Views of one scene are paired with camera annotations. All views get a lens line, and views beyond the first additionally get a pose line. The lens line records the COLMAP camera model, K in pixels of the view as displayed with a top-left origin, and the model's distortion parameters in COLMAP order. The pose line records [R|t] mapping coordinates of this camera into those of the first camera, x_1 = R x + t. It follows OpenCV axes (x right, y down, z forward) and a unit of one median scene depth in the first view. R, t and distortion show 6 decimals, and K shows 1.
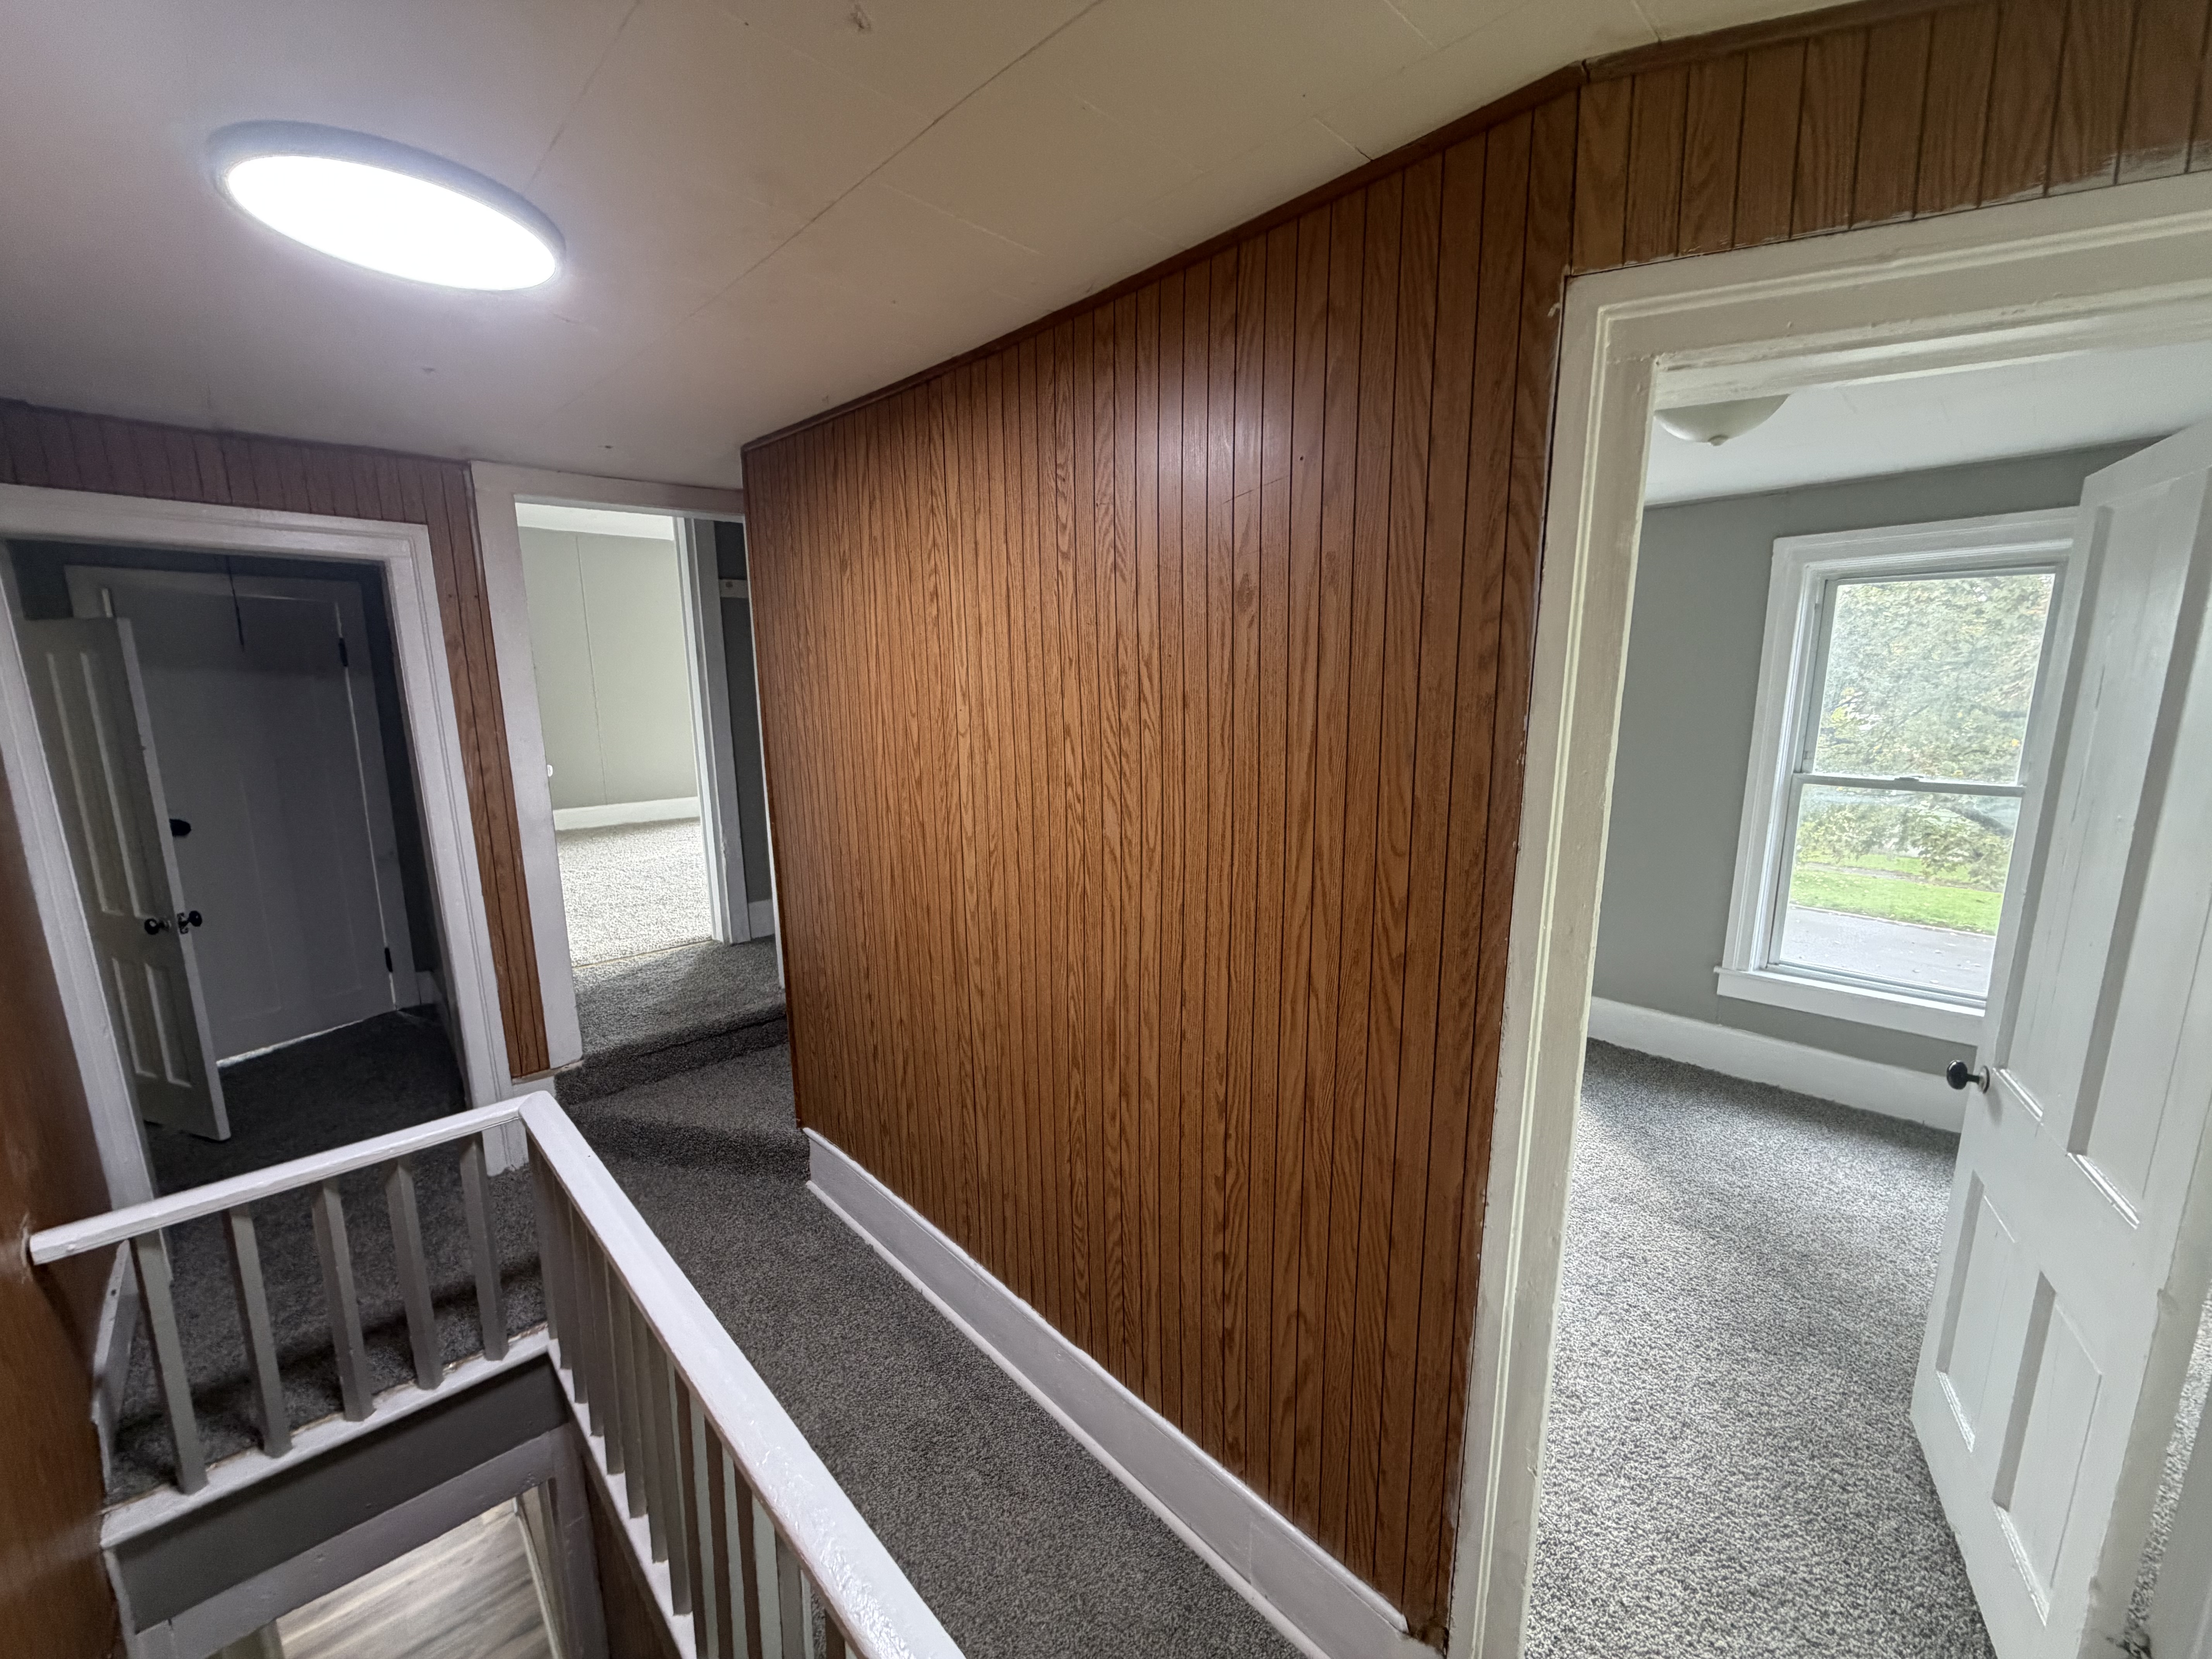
lens RADIAL K [[888.9, 0, 1102.4], [0, 888.9, 830.7], [0, 0, 1]] dist [-0.001838, -0.000390]
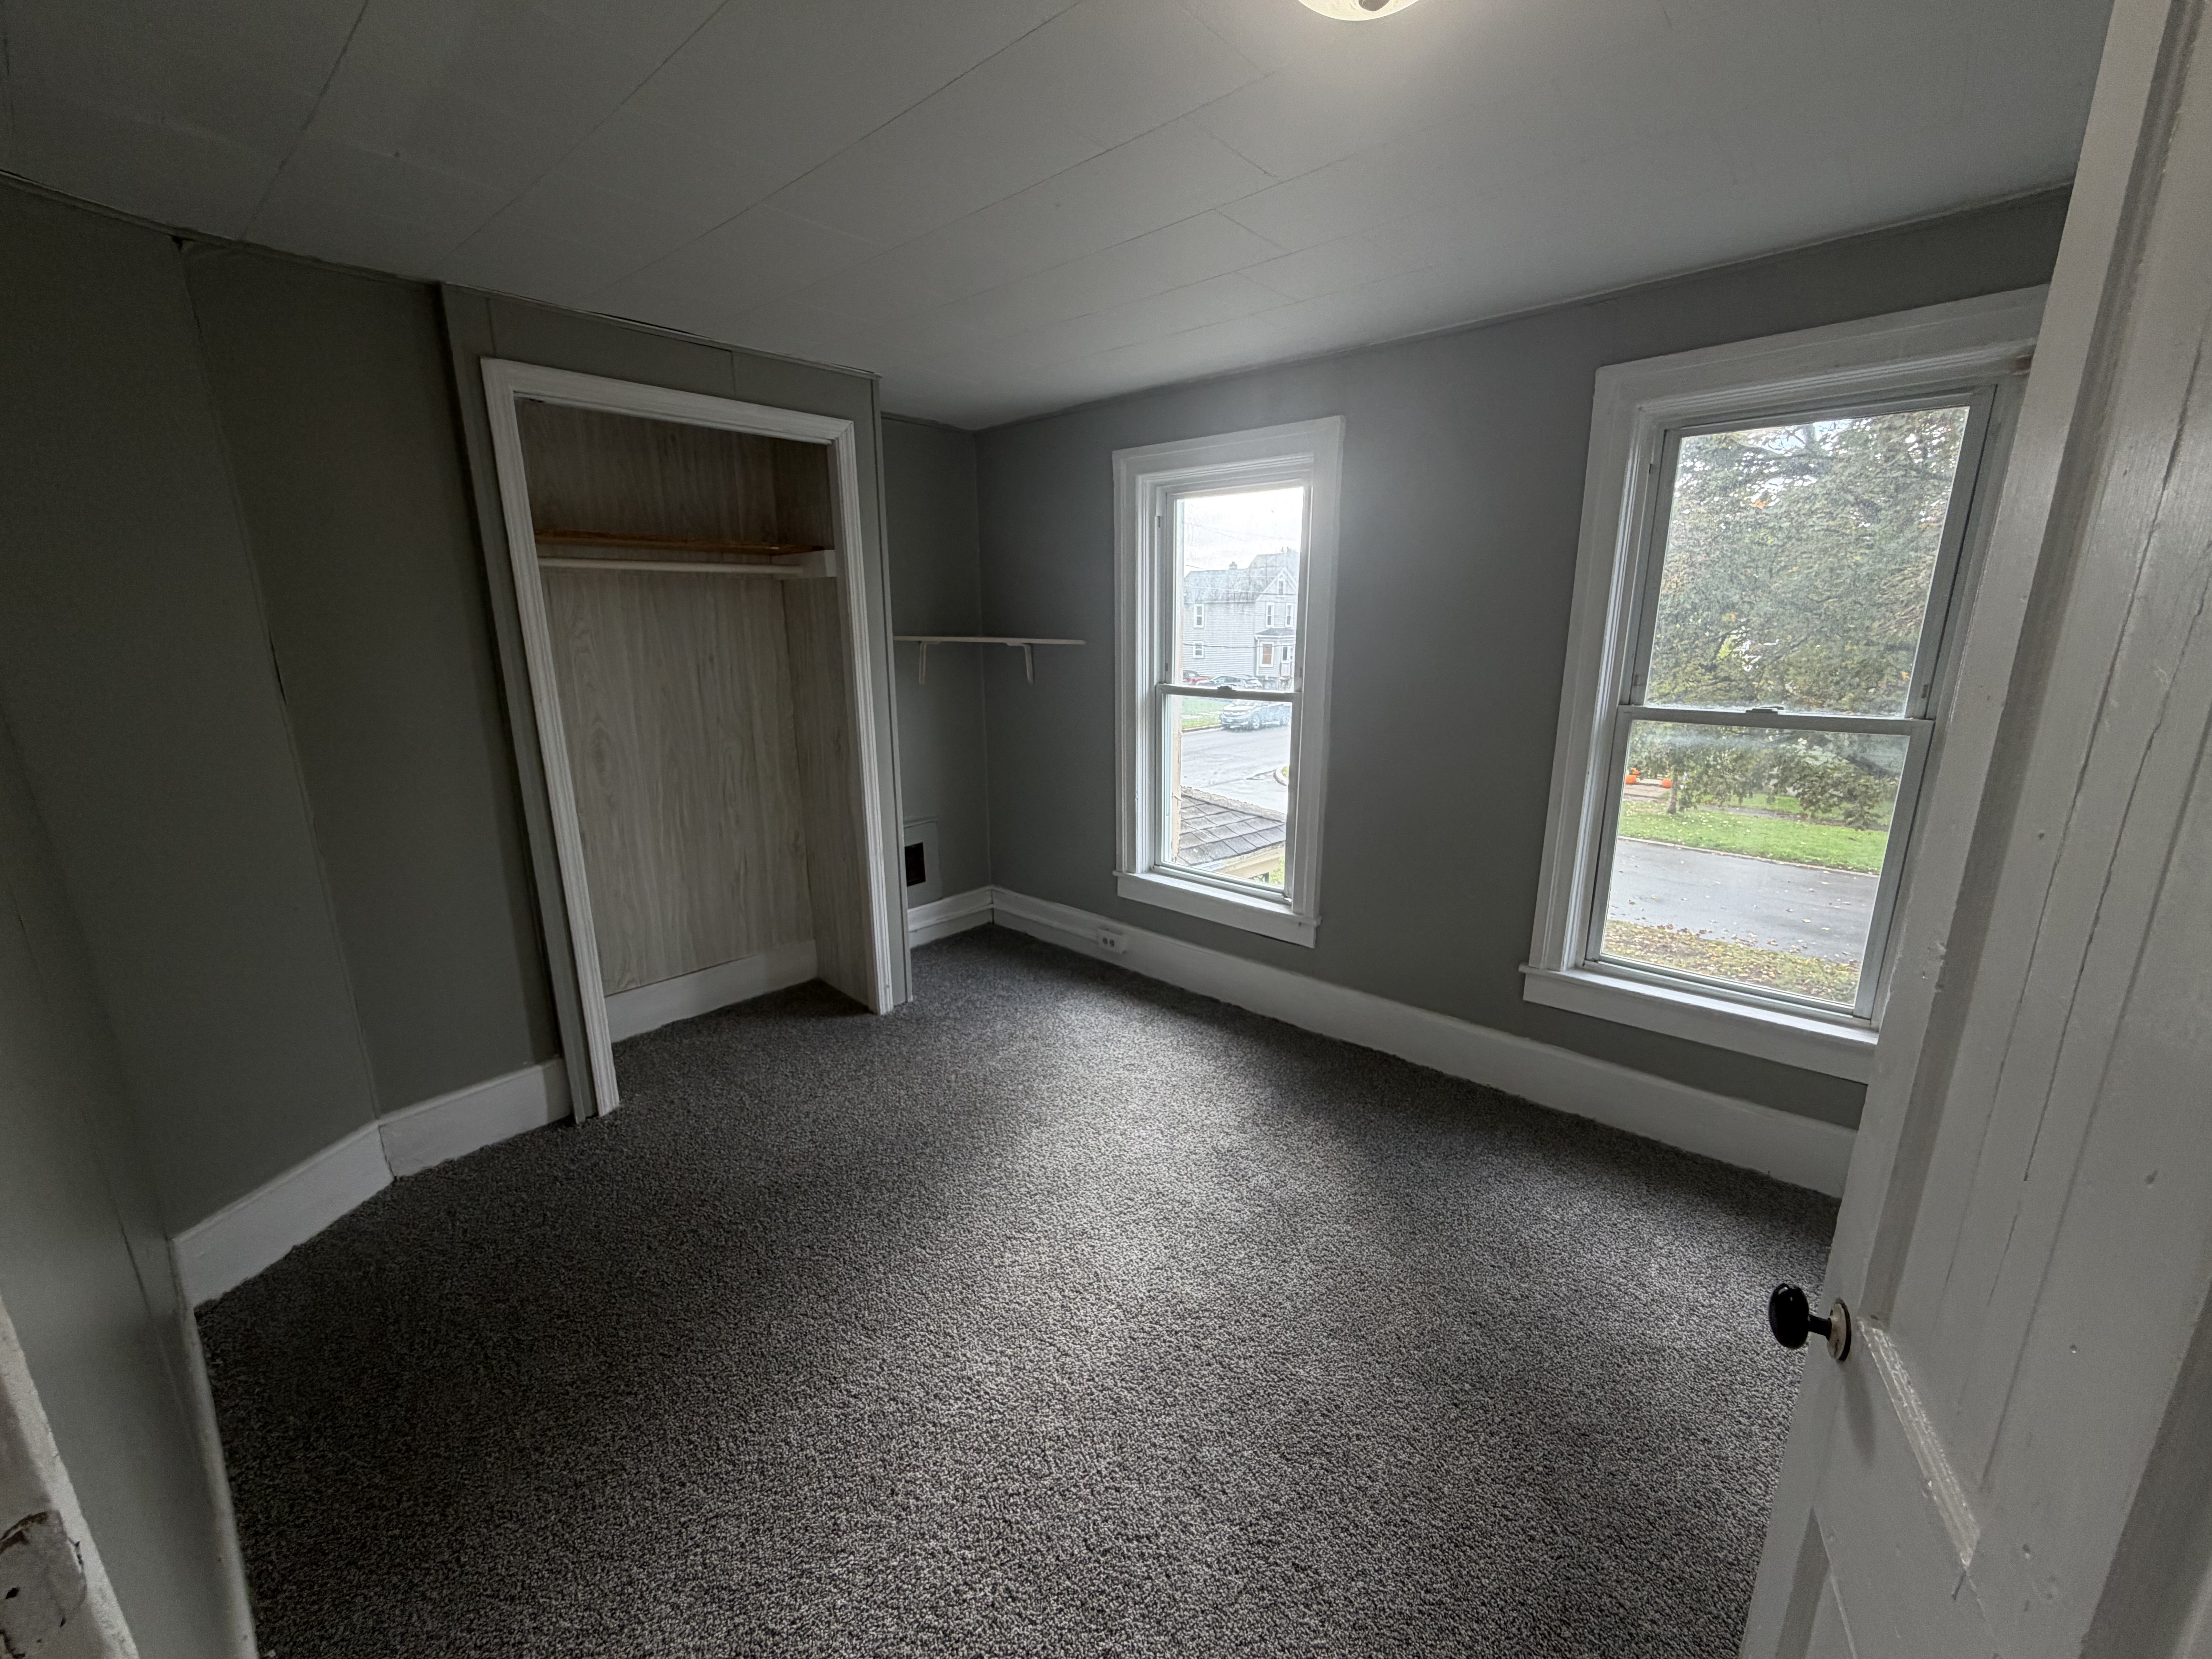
lens RADIAL K [[888.9, 0, 1101.7], [0, 888.9, 834.4], [0, 0, 1]] dist [-0.001838, -0.000390]
pose [[0.996929, -0.018353, 0.076129, 0.284701], [0.013503, 0.997875, 0.063743, -0.011014], [-0.077137, -0.062519, 0.995058, 0.287576]]
